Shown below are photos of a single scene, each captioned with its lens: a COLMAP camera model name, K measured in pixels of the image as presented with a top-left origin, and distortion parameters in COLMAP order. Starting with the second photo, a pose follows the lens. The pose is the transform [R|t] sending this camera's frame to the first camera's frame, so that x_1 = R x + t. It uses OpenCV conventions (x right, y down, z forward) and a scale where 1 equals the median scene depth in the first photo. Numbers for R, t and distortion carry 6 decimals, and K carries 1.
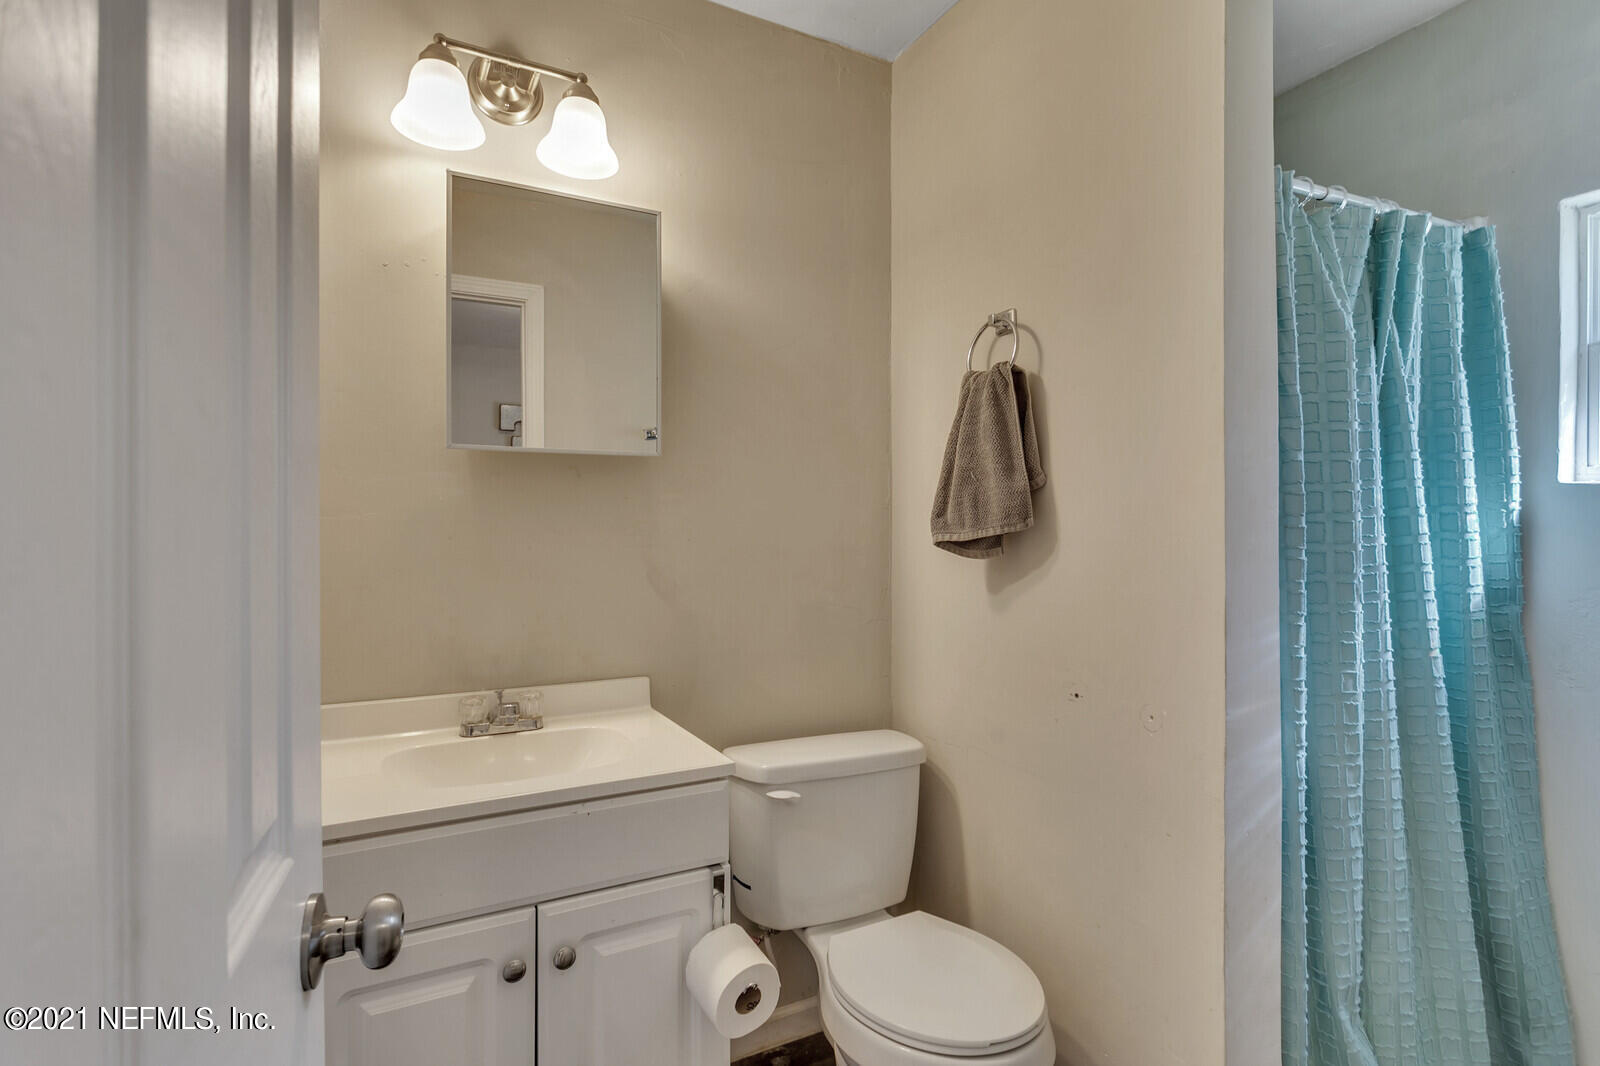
lens RADIAL K [[775.0, 0, 797.8], [0, 775.0, 544.0], [0, 0, 1]] dist [0.002407, 0.002158]
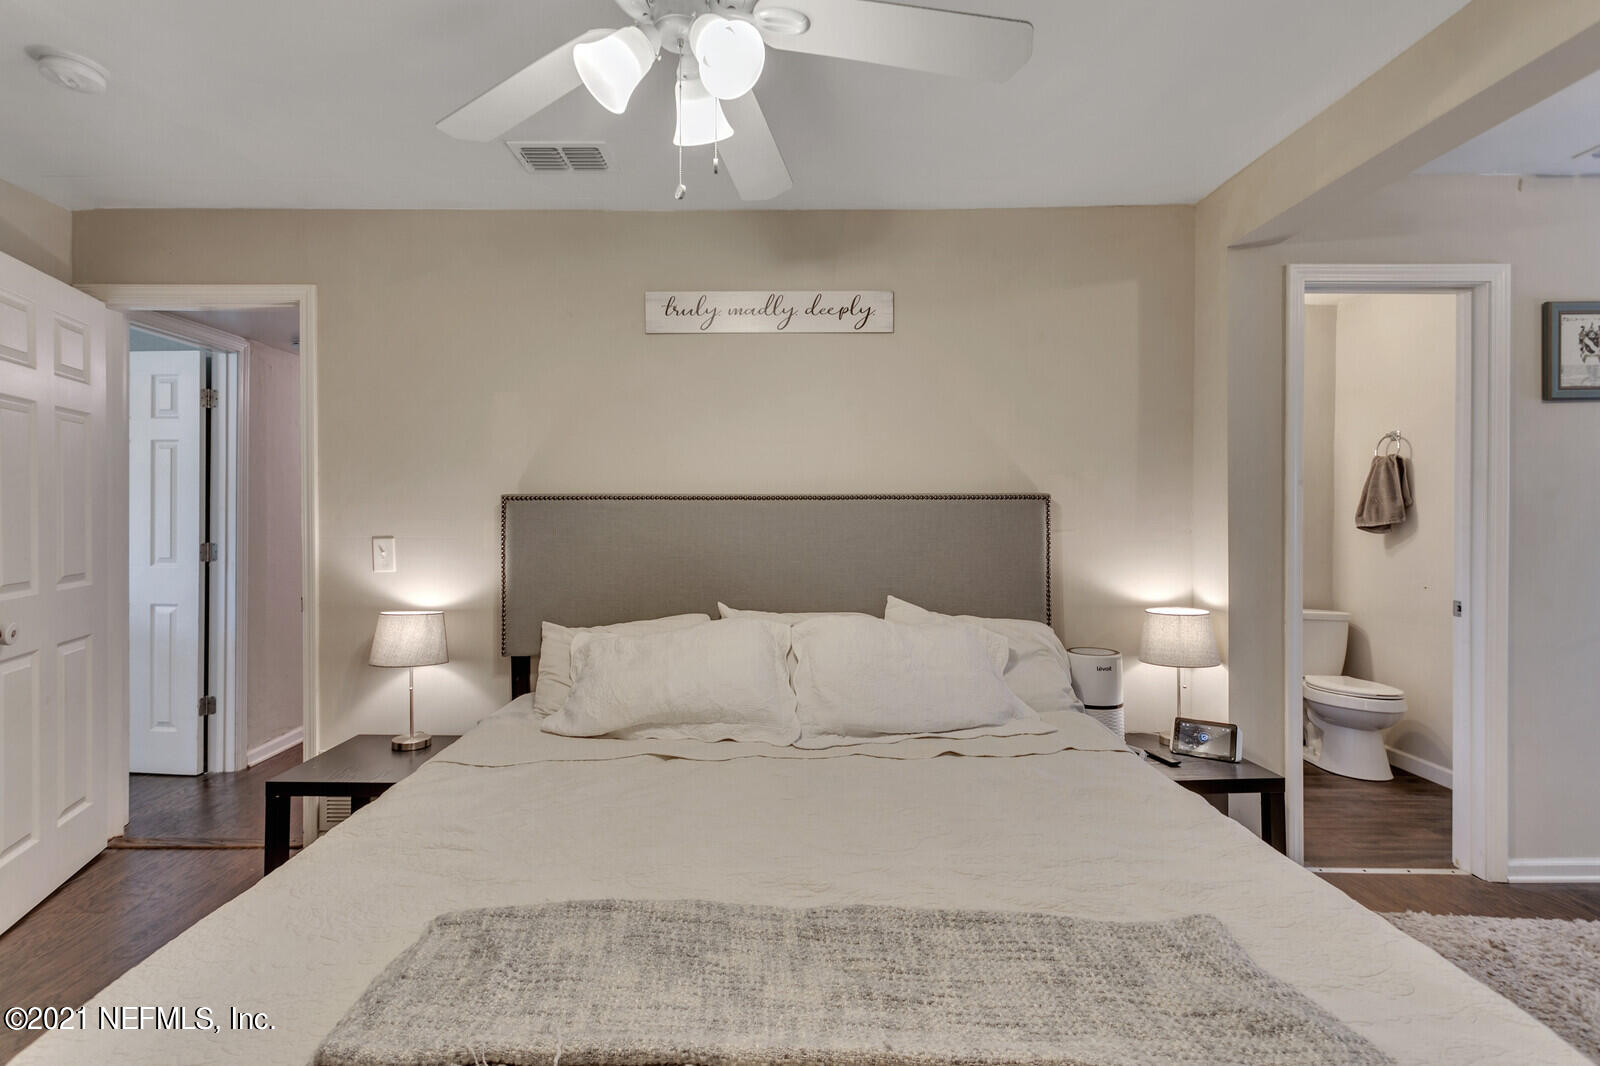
lens RADIAL K [[775.0, 0, 788.9], [0, 775.0, 519.0], [0, 0, 1]] dist [0.002407, 0.002158]
pose [[0.868230, 0.007316, -0.496109, -0.172094], [0.013913, 0.999139, 0.039082, -0.151237], [0.495967, -0.040835, 0.867380, -2.084562]]
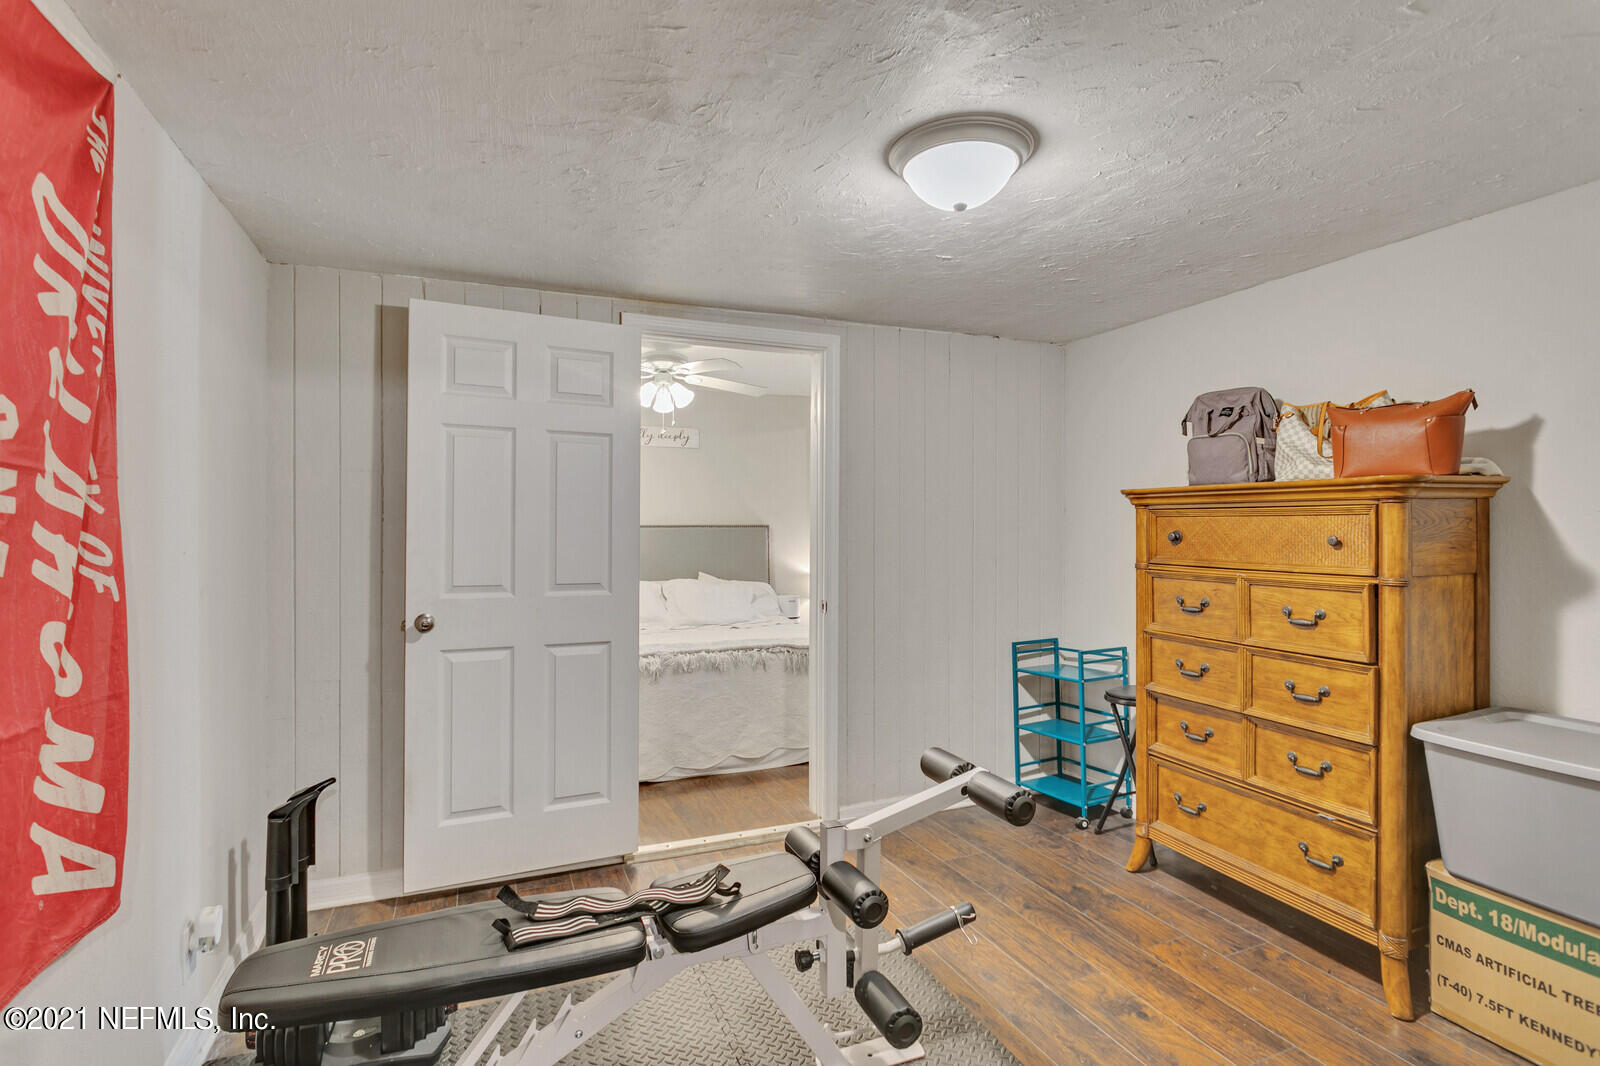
lens RADIAL K [[775.0, 0, 797.4], [0, 775.0, 536.4], [0, 0, 1]] dist [0.002407, 0.002158]
pose [[0.993031, 0.000490, -0.117848, 0.088496], [0.003759, 0.999351, 0.035832, -0.215036], [0.117789, -0.036025, 0.992385, -4.267413]]
